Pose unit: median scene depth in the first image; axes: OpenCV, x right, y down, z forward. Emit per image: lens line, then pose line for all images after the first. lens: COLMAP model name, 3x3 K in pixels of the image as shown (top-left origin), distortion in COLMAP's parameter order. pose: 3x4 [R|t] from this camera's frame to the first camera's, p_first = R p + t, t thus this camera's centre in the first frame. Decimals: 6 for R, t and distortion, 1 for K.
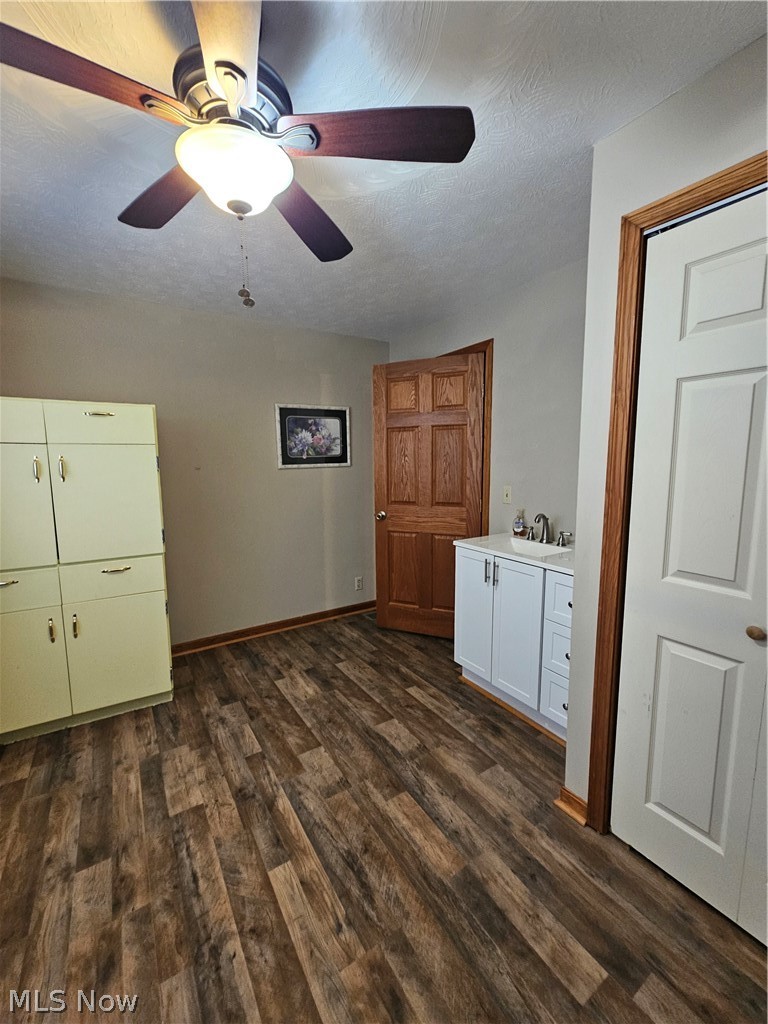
lens RADIAL K [[420.8, 0, 384.3], [0, 420.8, 511.7], [0, 0, 1]] dist [-0.000628, 0.000426]
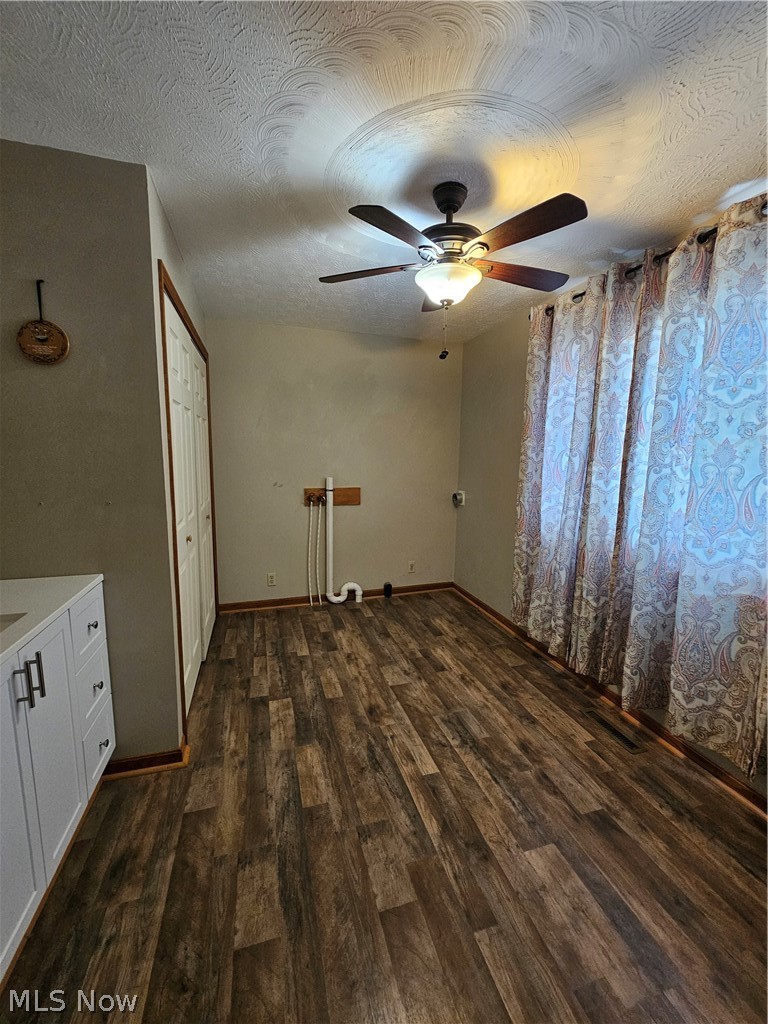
lens RADIAL K [[420.8, 0, 384.3], [0, 420.8, 511.7], [0, 0, 1]] dist [-0.000628, 0.000426]
pose [[-0.961159, -0.045943, 0.272144, -0.381575], [0.028509, 0.964246, 0.263472, -0.234481], [-0.274519, 0.260997, -0.925484, 1.809532]]
